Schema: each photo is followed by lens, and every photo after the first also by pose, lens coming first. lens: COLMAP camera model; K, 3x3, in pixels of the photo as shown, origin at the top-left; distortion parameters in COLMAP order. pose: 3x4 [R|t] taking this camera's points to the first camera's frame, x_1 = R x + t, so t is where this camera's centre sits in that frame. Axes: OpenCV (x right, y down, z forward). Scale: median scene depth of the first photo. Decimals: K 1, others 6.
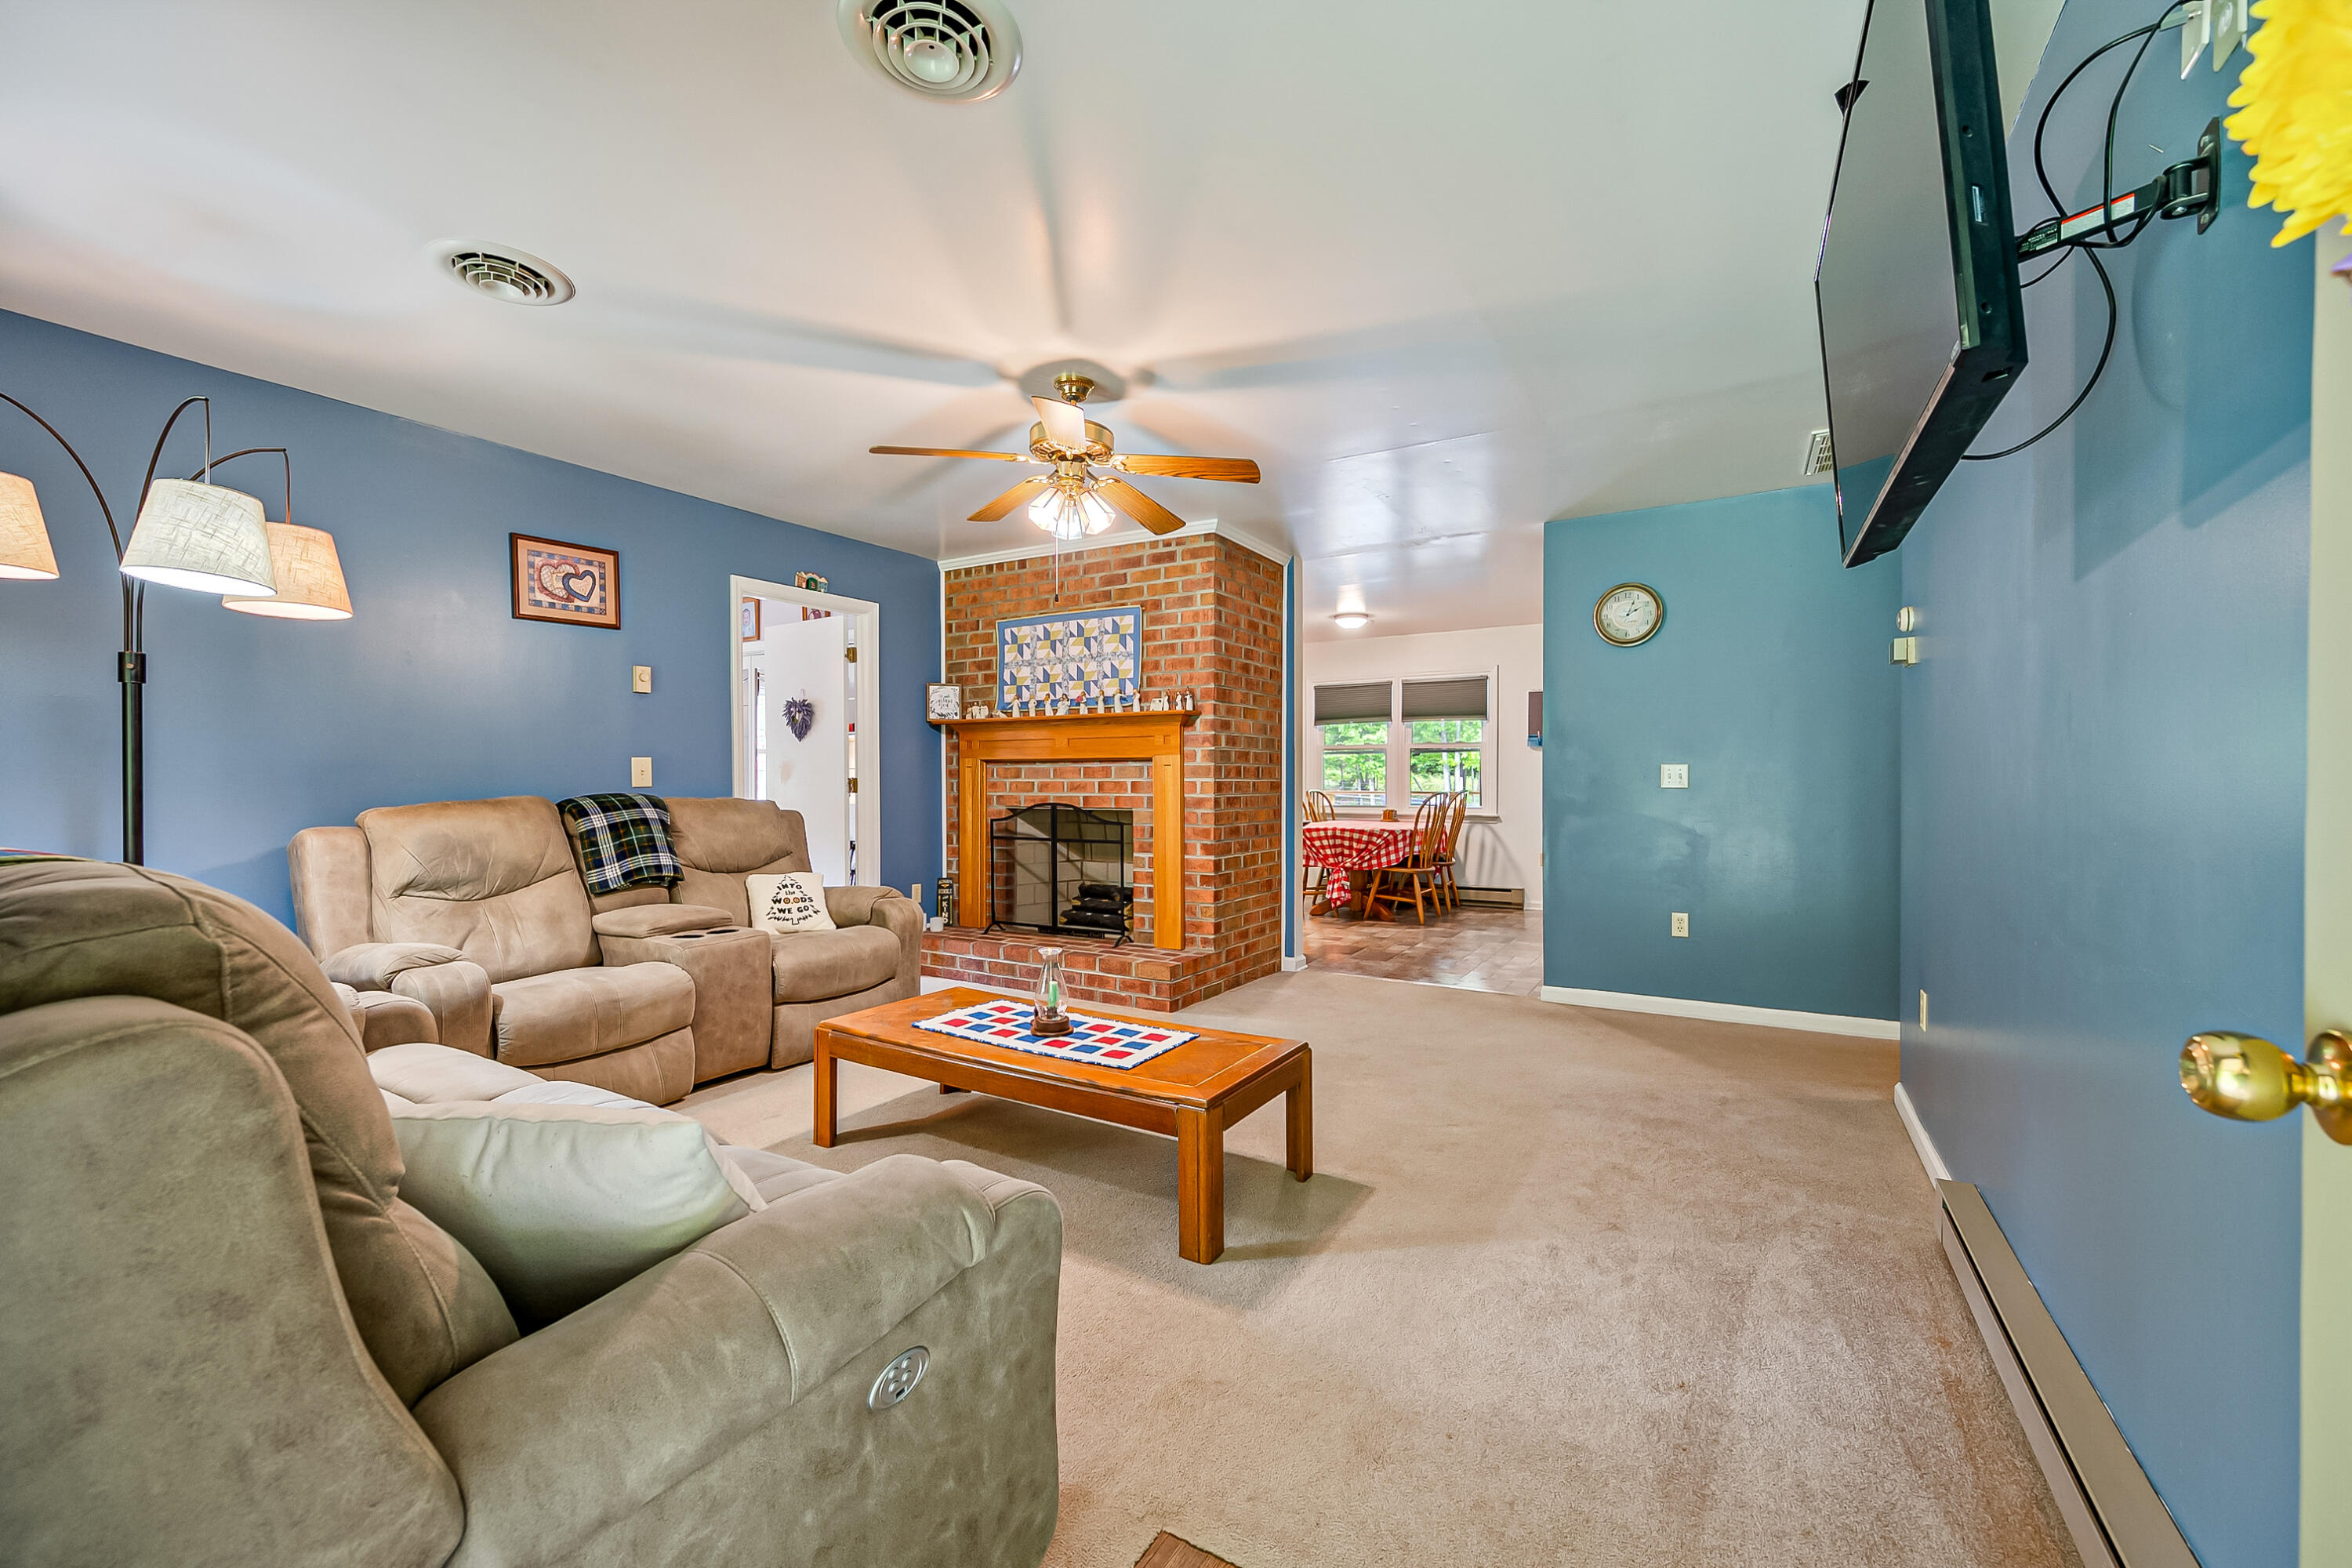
lens RADIAL K [[932.2, 0, 1177.4], [0, 932.2, 780.8], [0, 0, 1]] dist [0.000157, 0.000487]
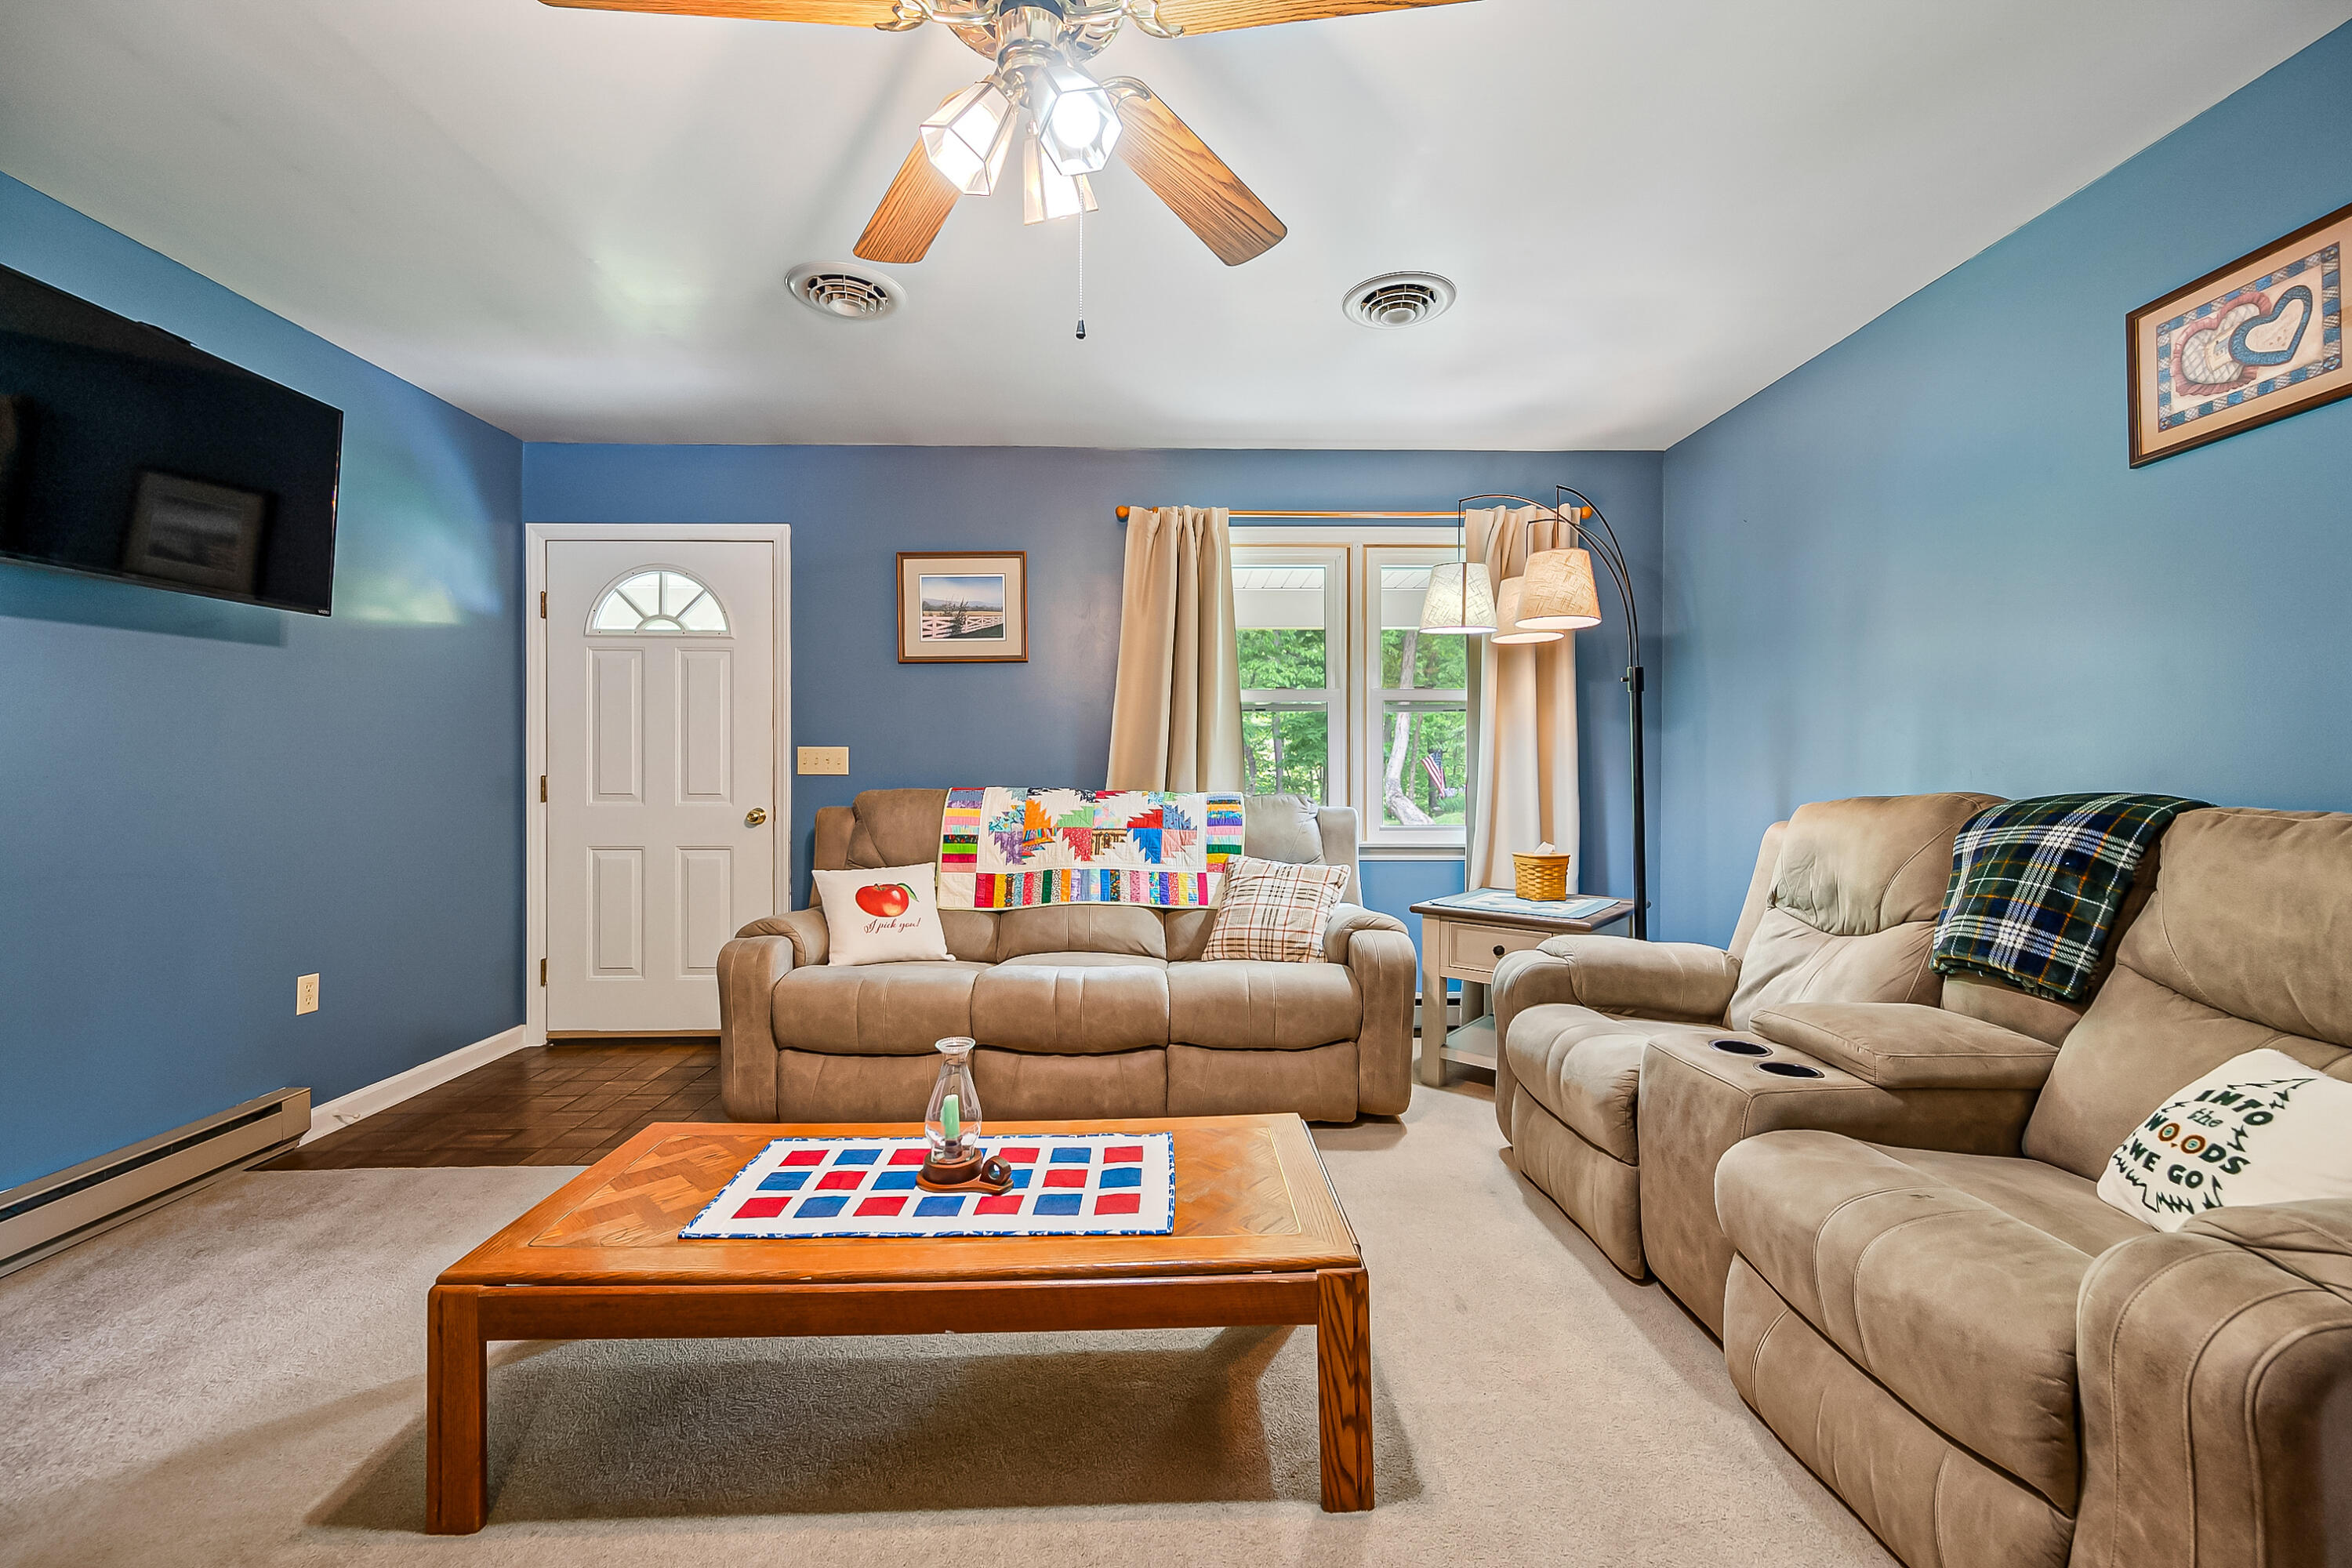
lens RADIAL K [[932.2, 0, 1177.4], [0, 932.2, 780.8], [0, 0, 1]] dist [0.000157, 0.000487]
pose [[-0.840798, 0.003480, -0.541338, 0.037796], [-0.000605, 0.999973, 0.007368, 0.002828], [0.541349, 0.006522, -0.840773, 0.846413]]
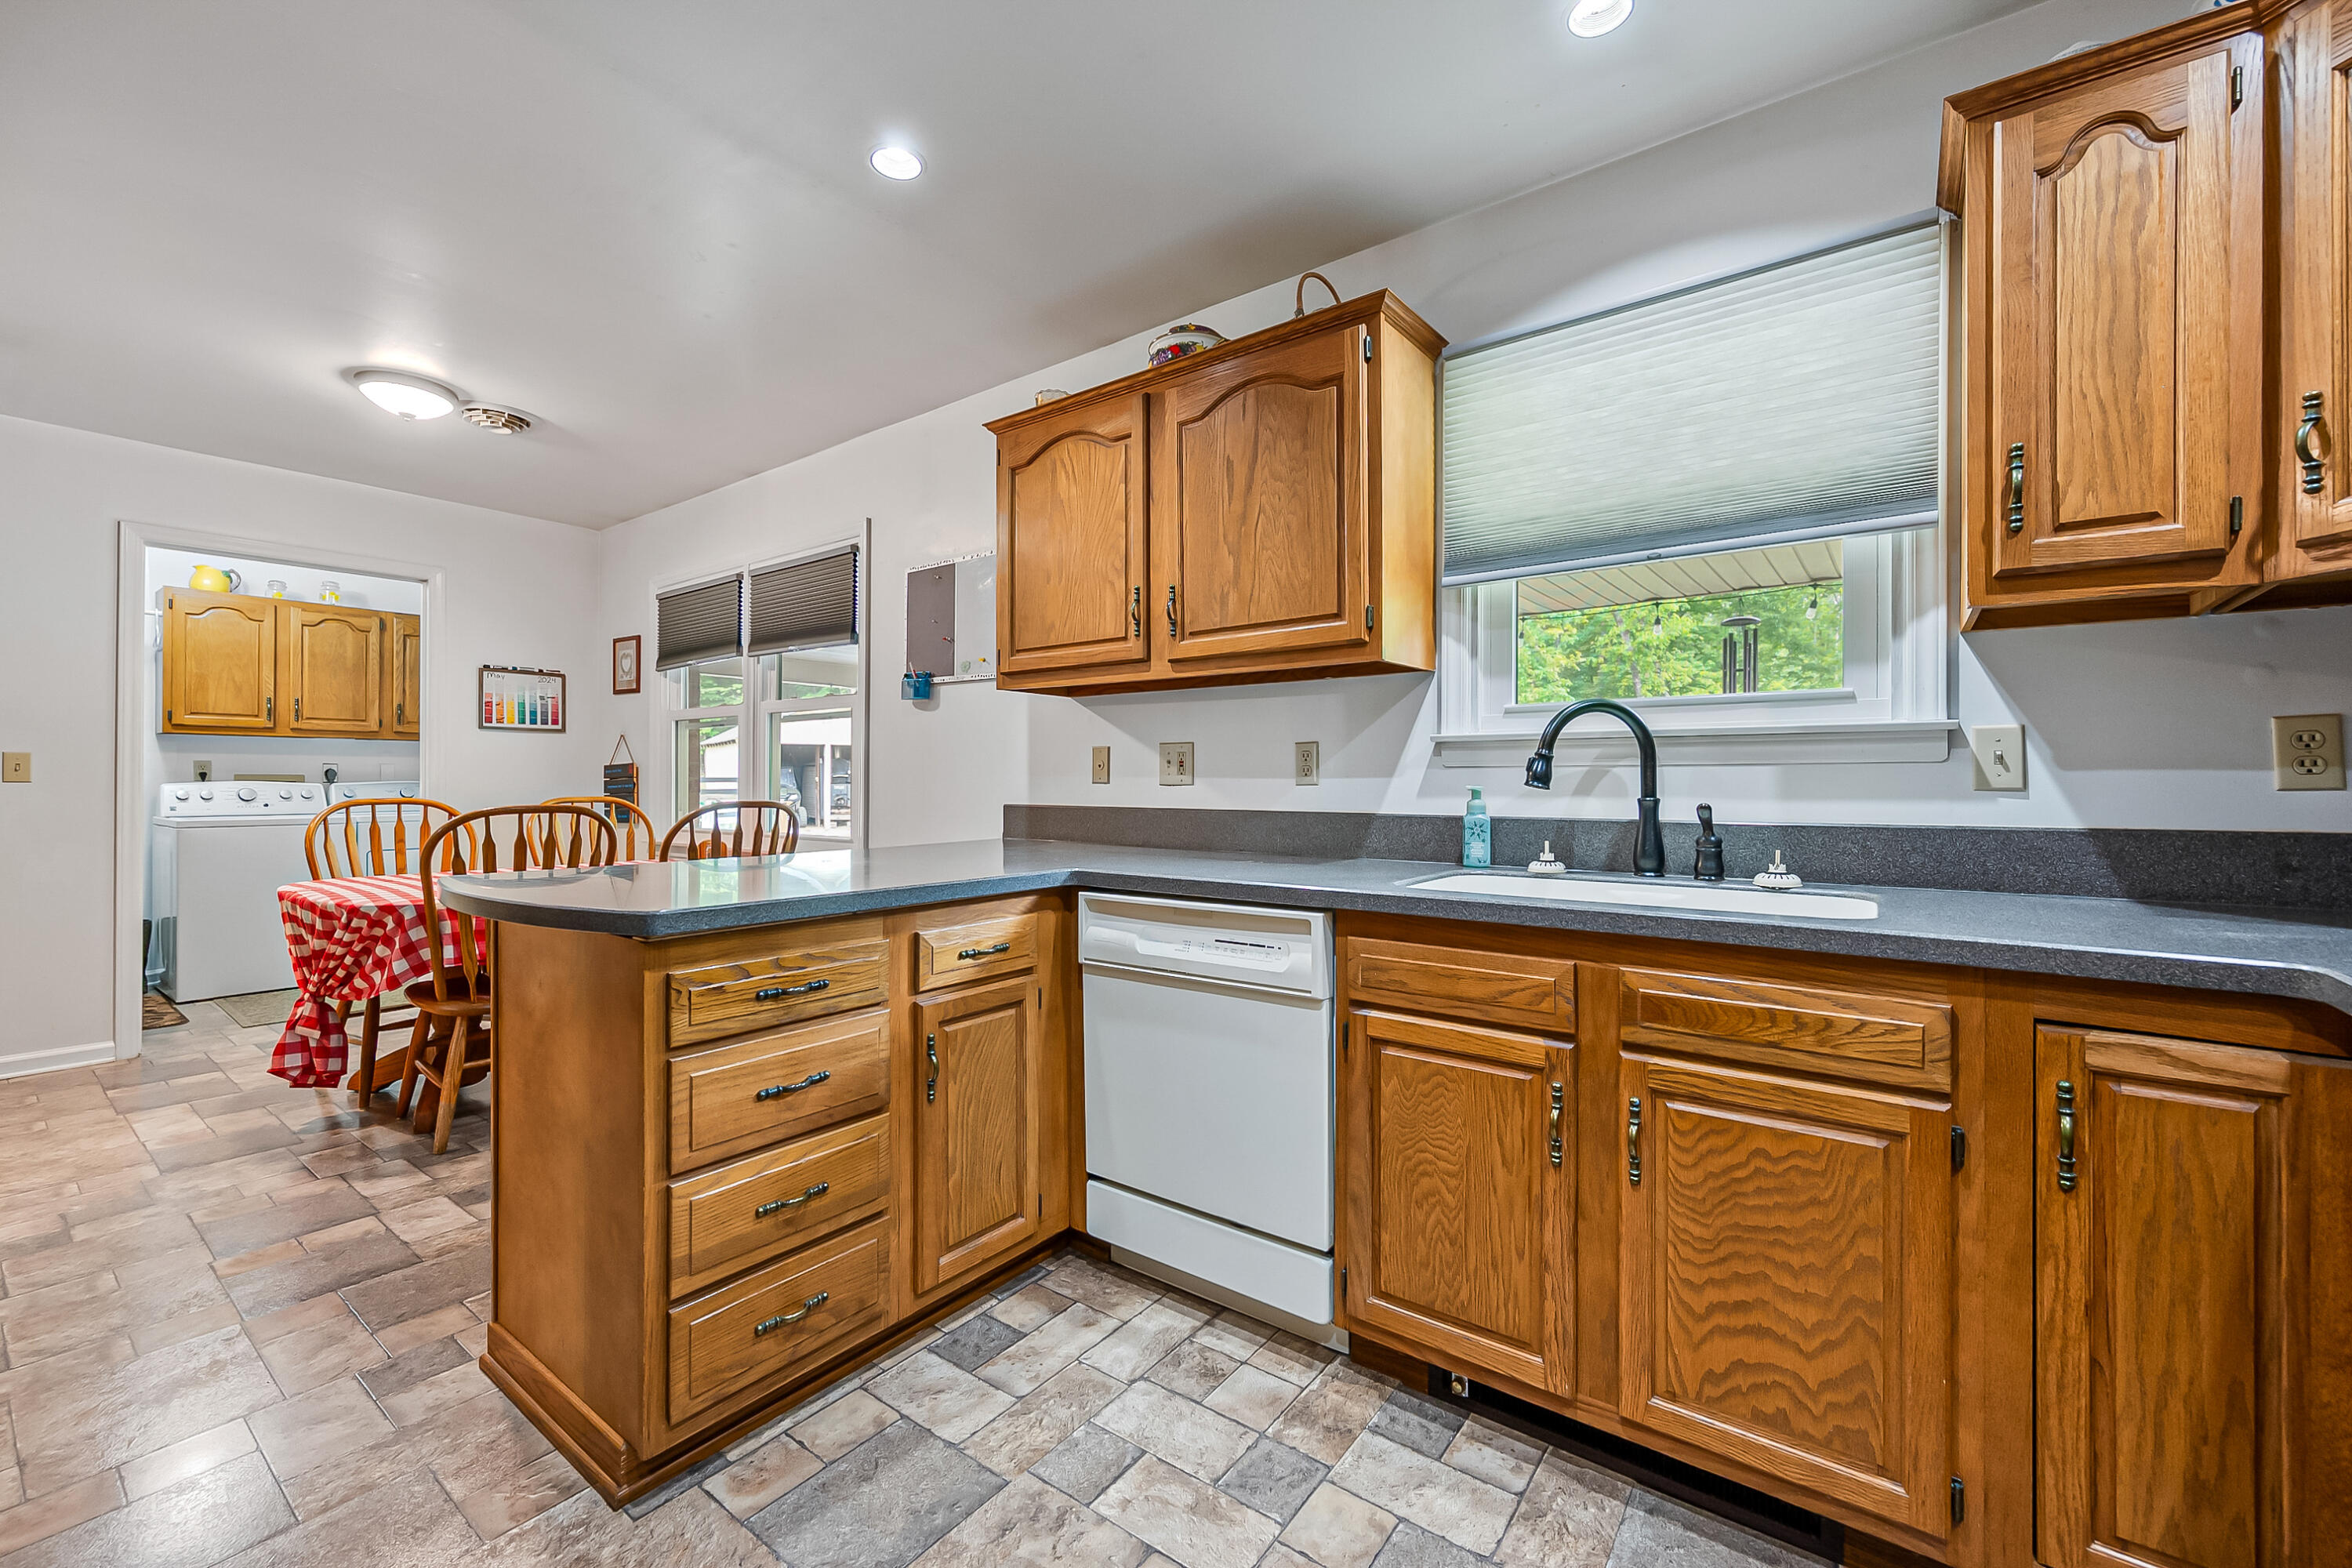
lens RADIAL K [[942.0, 0, 1176.0], [0, 942.0, 784.0], [0, 0, 1]] dist [0.000941, -0.000162]
pose [[0.994936, 0.003164, -0.100457, 0.837888], [-0.003020, 0.999994, 0.001579, 0.001372], [0.100462, -0.001267, 0.994940, 0.897492]]
